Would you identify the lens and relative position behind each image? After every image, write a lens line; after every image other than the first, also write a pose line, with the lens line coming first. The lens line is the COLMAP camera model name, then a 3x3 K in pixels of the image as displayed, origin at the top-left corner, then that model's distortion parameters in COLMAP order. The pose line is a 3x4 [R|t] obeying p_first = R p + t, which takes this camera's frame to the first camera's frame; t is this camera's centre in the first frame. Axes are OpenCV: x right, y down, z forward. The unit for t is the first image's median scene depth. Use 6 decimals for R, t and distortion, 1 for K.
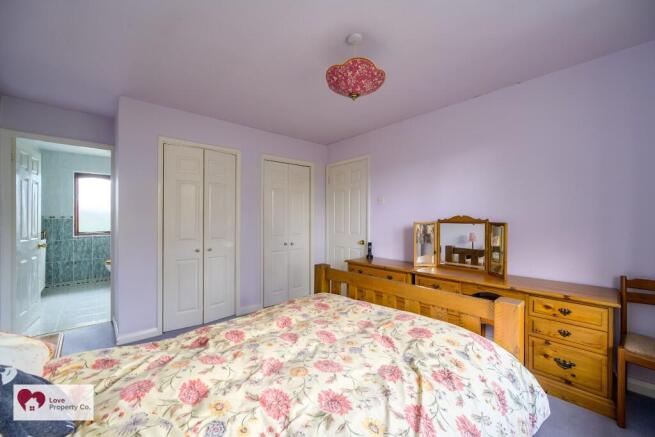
lens RADIAL K [[261.9, 0, 326.5], [0, 261.9, 216.4], [0, 0, 1]] dist [0.001547, 0.000022]
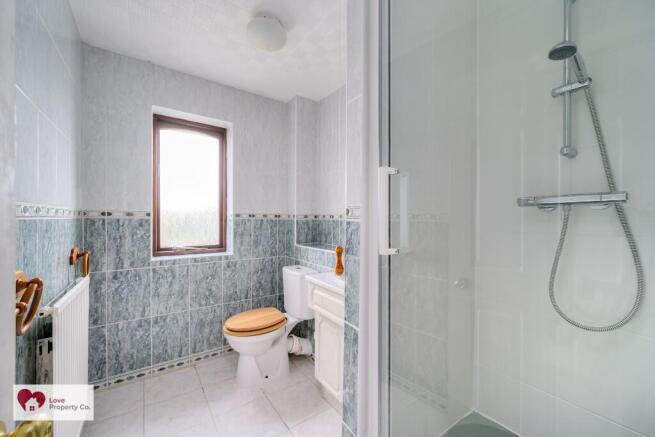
lens RADIAL K [[261.9, 0, 329.1], [0, 261.9, 221.0], [0, 0, 1]] dist [0.001547, 0.000022]
pose [[0.989464, 0.004686, -0.144703, -0.617040], [-0.003531, 0.999960, 0.008233, 0.008749], [0.144736, -0.007636, 0.989441, 0.620075]]
